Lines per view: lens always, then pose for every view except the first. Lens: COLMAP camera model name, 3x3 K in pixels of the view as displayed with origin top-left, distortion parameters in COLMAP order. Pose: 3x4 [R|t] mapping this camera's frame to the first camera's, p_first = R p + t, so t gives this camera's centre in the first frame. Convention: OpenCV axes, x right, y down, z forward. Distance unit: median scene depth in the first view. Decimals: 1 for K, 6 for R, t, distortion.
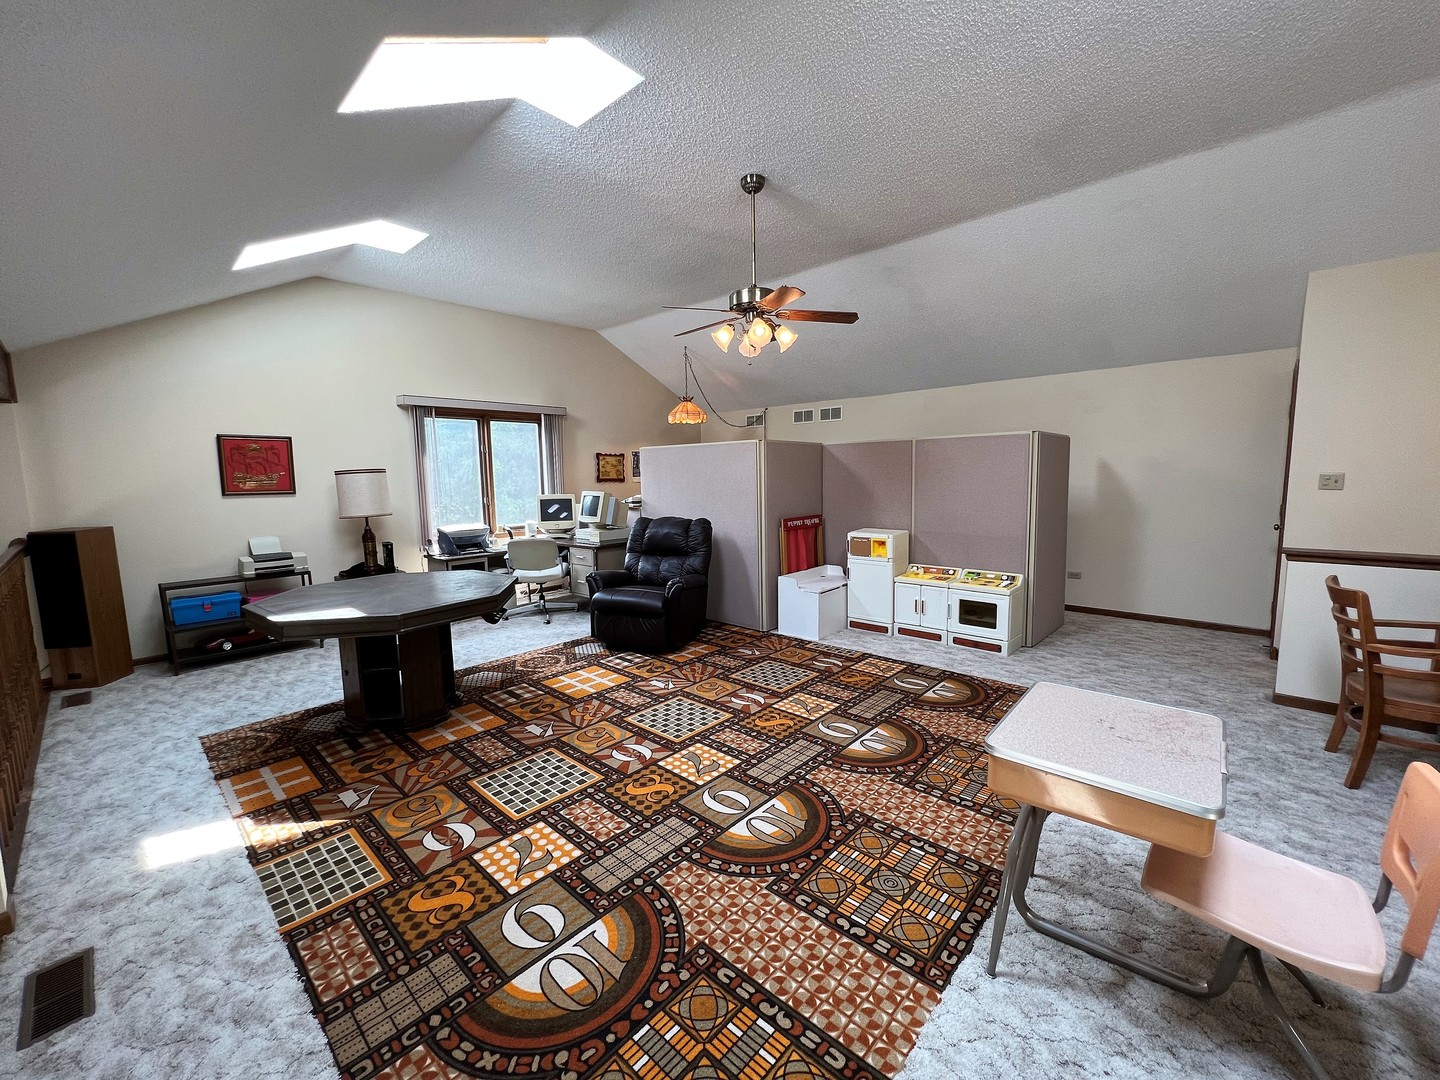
lens RADIAL K [[585.3, 0, 735.5], [0, 585.3, 539.7], [0, 0, 1]] dist [0.002140, -0.000007]
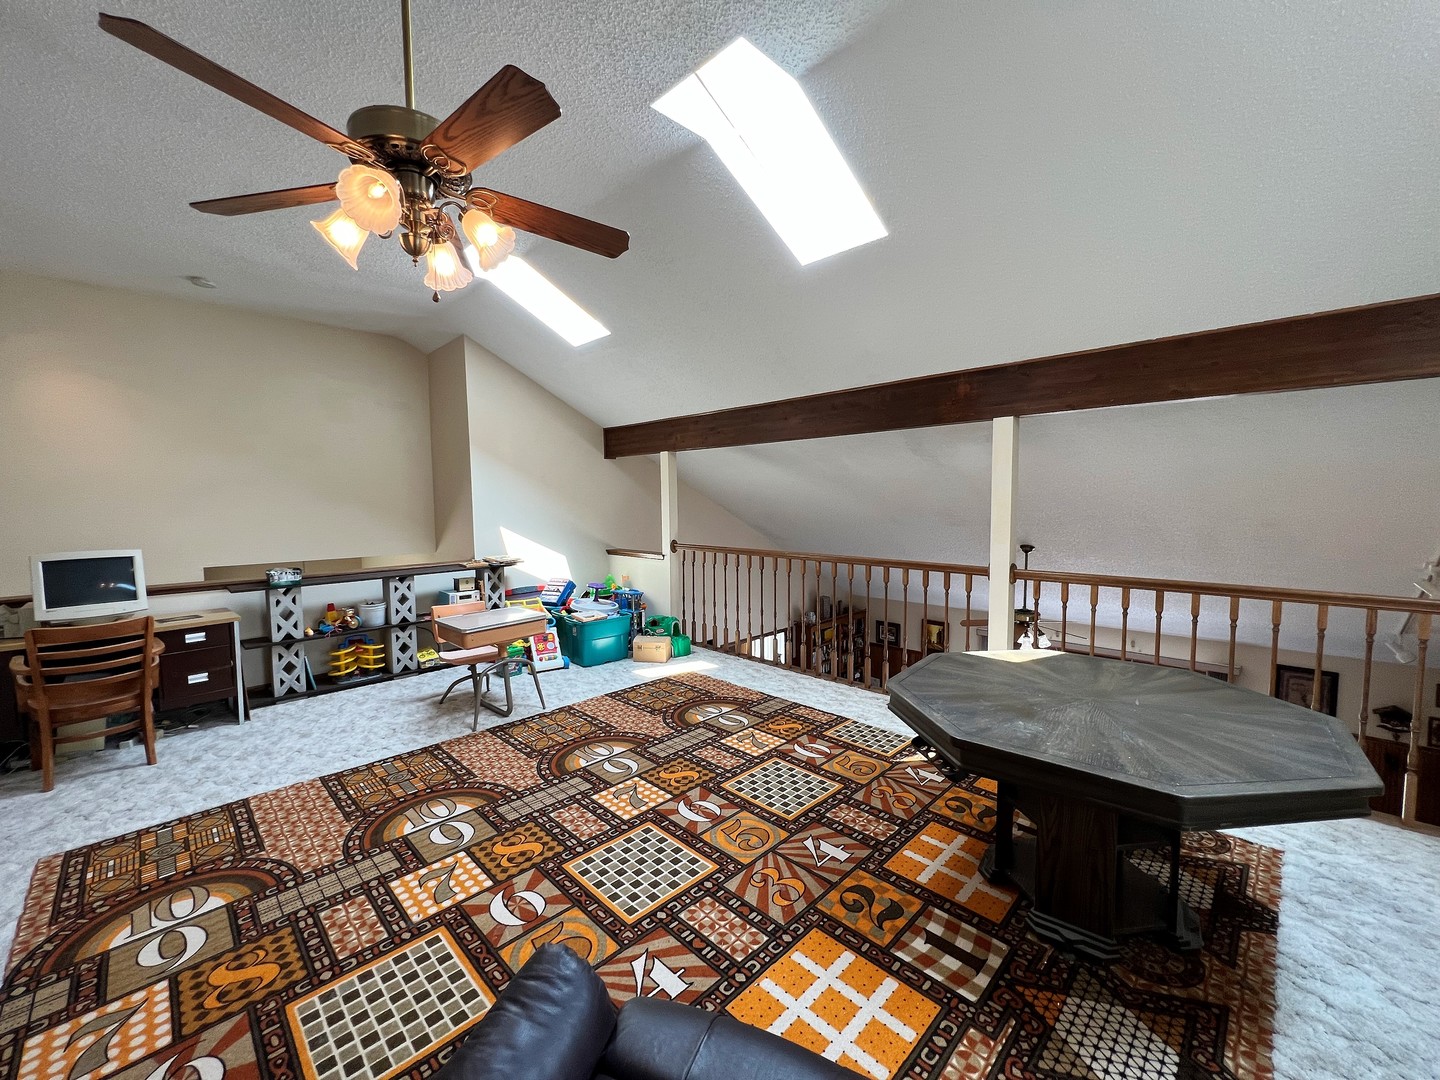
lens RADIAL K [[573.2, 0, 714.1], [0, 573.2, 537.5], [0, 0, 1]] dist [-0.000446, -0.000105]
pose [[-0.996811, 0.026060, 0.075429, -0.280472], [0.039585, 0.982167, 0.183798, -0.231574], [-0.069294, 0.186198, -0.980066, 1.809943]]
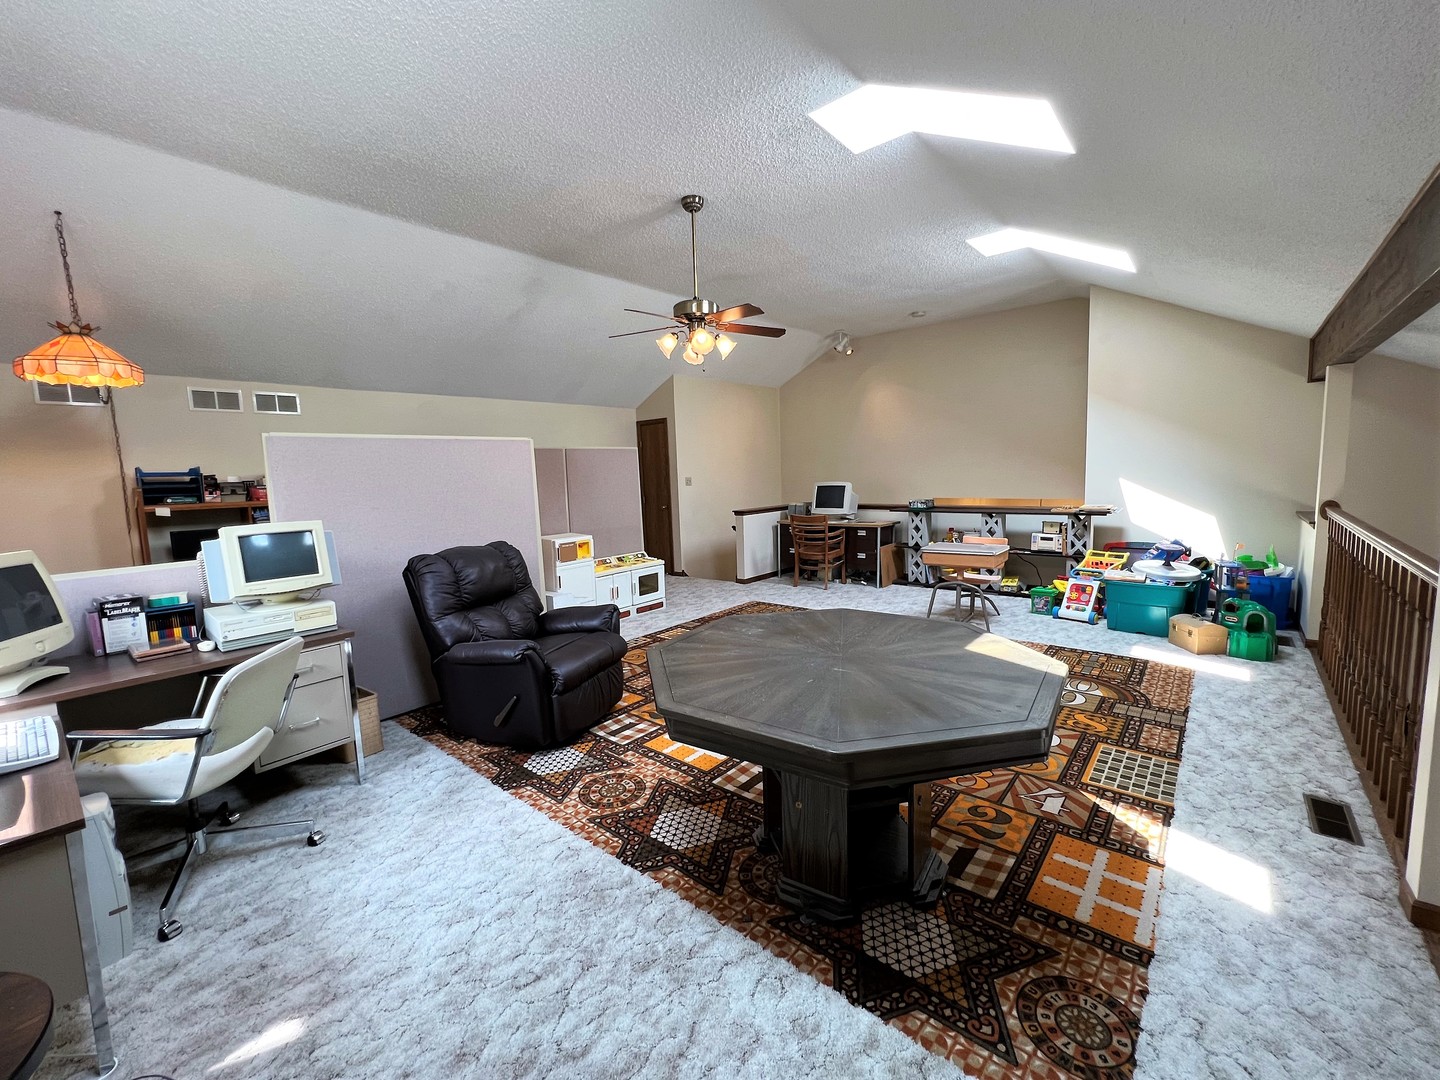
lens RADIAL K [[580.0, 0, 716.5], [0, 580.0, 536.5], [0, 0, 1]] dist [-0.000230, -0.000019]
pose [[-0.019748, -0.094259, 0.995352, -1.314862], [0.151084, 0.983832, 0.096166, -0.120612], [-0.988324, 0.152281, -0.005188, 1.270327]]
